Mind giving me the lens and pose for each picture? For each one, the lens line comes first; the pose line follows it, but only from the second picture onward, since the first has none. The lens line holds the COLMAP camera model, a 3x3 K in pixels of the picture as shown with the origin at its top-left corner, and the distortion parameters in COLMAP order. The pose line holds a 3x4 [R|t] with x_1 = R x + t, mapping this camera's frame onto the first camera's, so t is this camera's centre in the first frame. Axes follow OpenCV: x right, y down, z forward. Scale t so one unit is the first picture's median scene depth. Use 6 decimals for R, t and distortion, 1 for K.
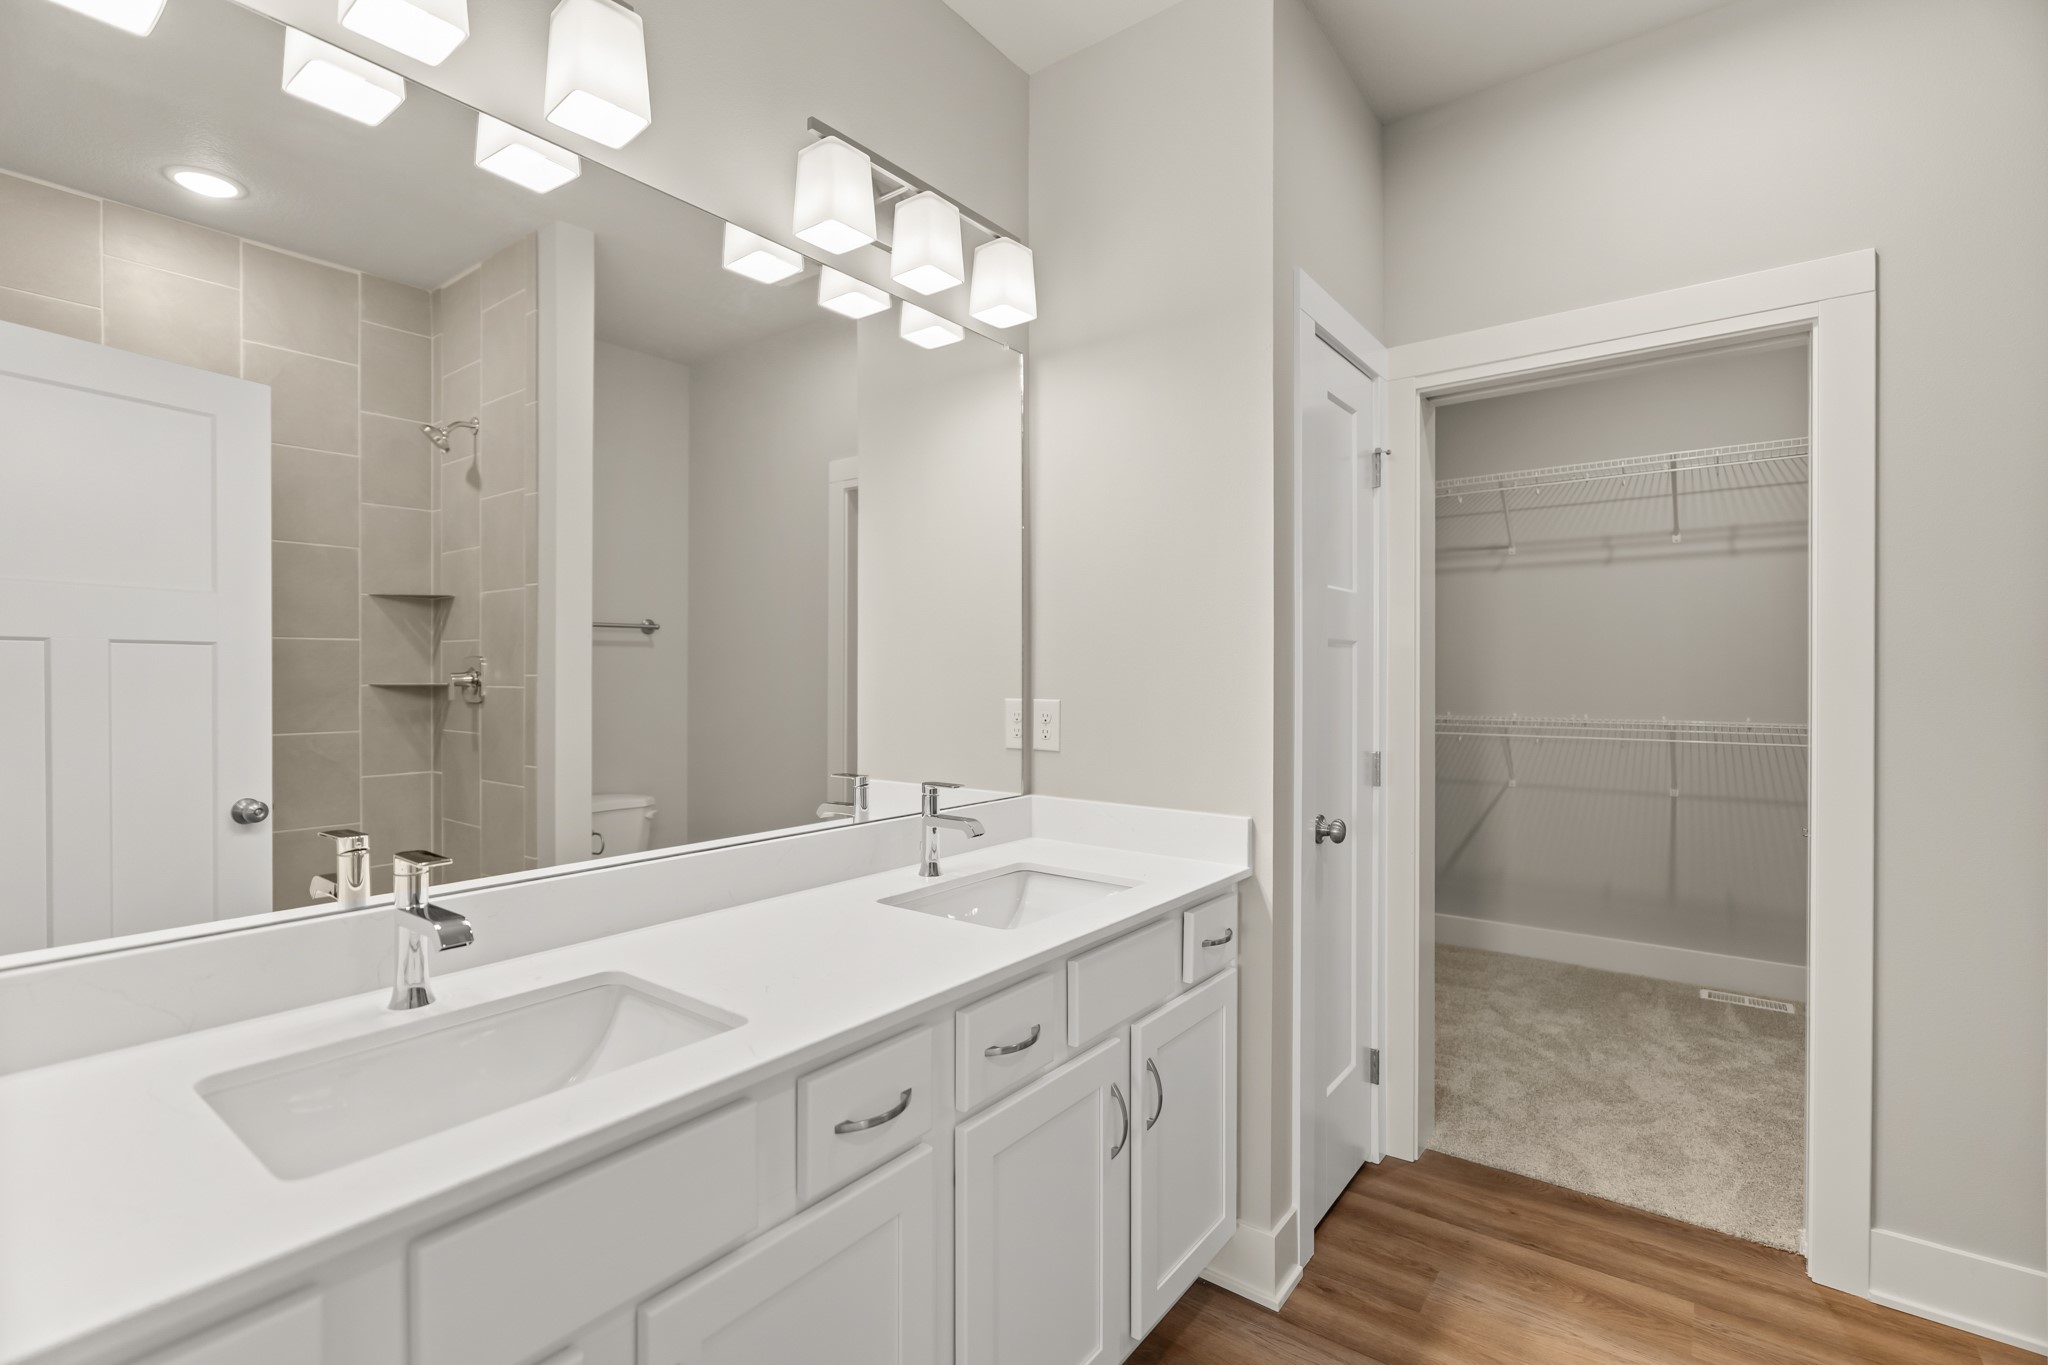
lens RADIAL K [[929.9, 0, 1017.8], [0, 929.9, 676.3], [0, 0, 1]] dist [-0.005074, 0.001305]
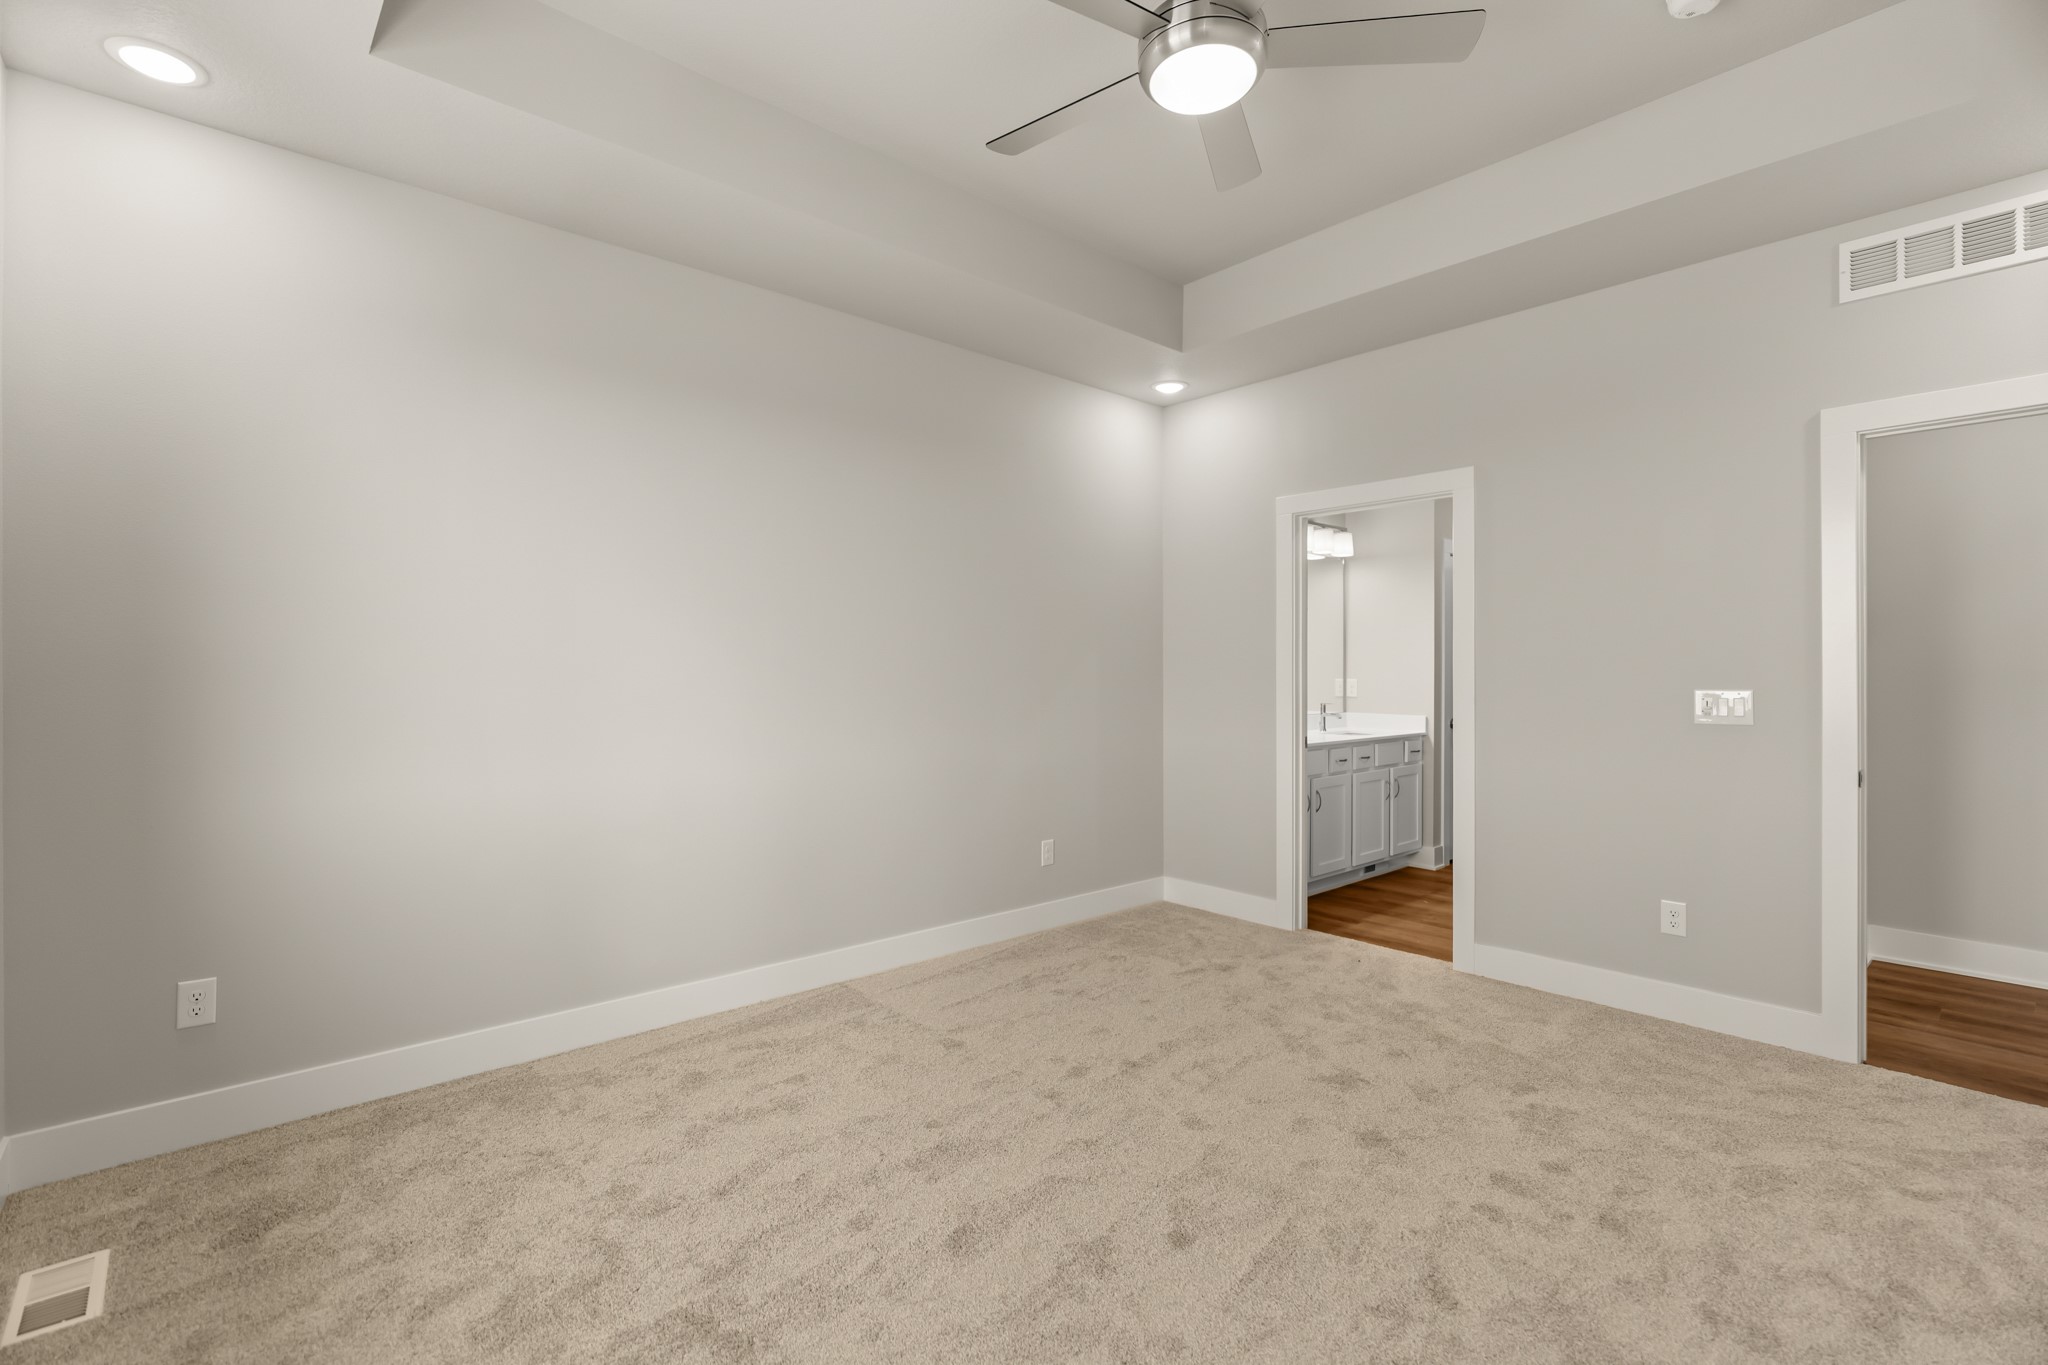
lens RADIAL K [[929.9, 0, 1017.8], [0, 929.9, 676.3], [0, 0, 1]] dist [-0.005074, 0.001305]
pose [[0.981833, -0.001653, -0.189738, -0.499037], [0.001826, 0.999998, 0.000734, 0.011881], [0.189736, -0.001067, 0.981835, -2.298673]]
